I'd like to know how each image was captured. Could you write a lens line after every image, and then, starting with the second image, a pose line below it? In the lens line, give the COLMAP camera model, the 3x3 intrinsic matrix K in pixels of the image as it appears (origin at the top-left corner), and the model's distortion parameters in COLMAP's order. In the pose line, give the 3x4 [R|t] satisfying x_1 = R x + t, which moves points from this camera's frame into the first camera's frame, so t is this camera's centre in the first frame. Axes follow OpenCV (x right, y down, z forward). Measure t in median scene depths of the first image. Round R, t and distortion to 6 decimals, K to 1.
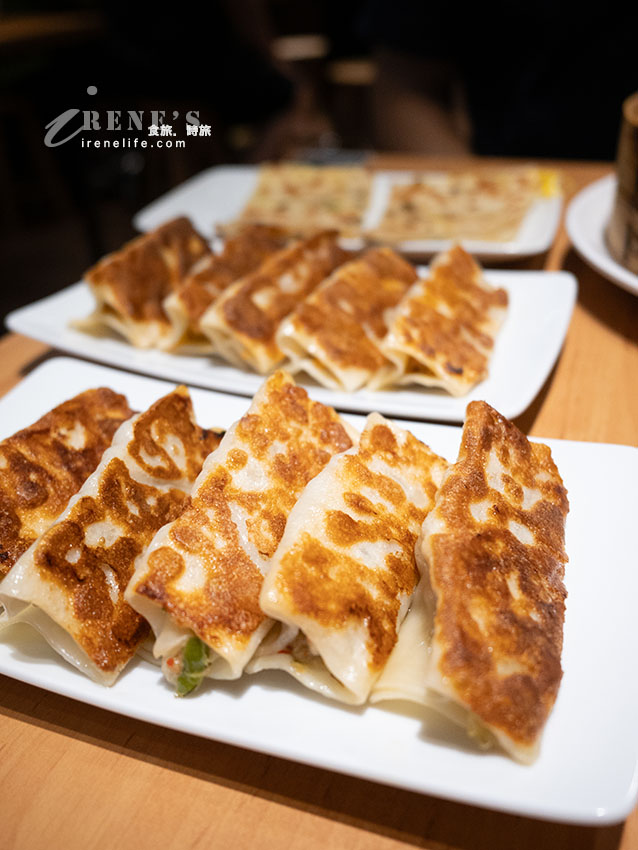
lens RADIAL K [[807.9, 0, 319.0], [0, 807.9, 425.0], [0, 0, 1]] dist [0.000197, -0.022198]
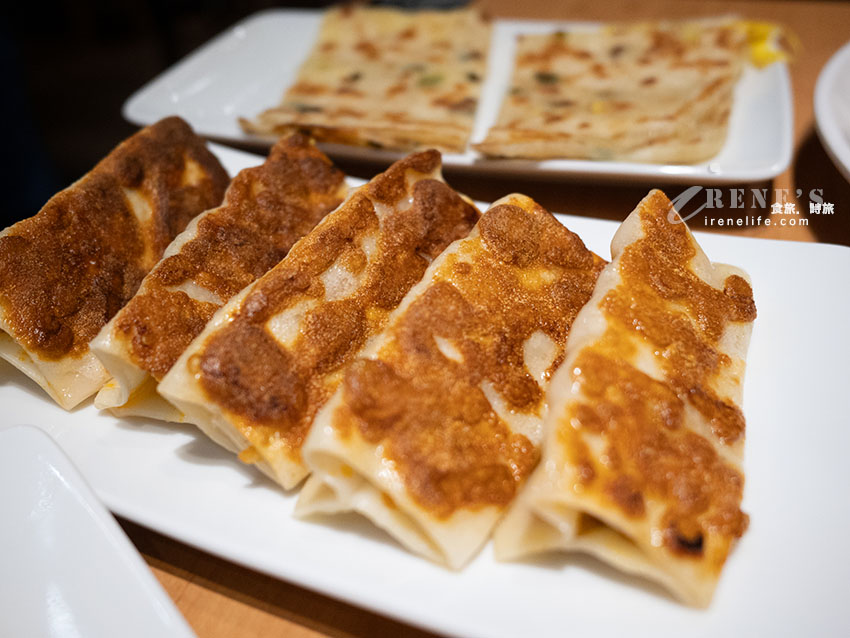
lens RADIAL K [[807.9, 0, 425.0], [0, 807.9, 319.0], [0, 0, 1]] dist [0.000197, -0.022198]
pose [[0.999979, -0.006478, -0.000418, 0.017990], [0.006486, 0.994781, 0.101827, -0.212182], [-0.000244, -0.101828, 0.994802, 0.489687]]
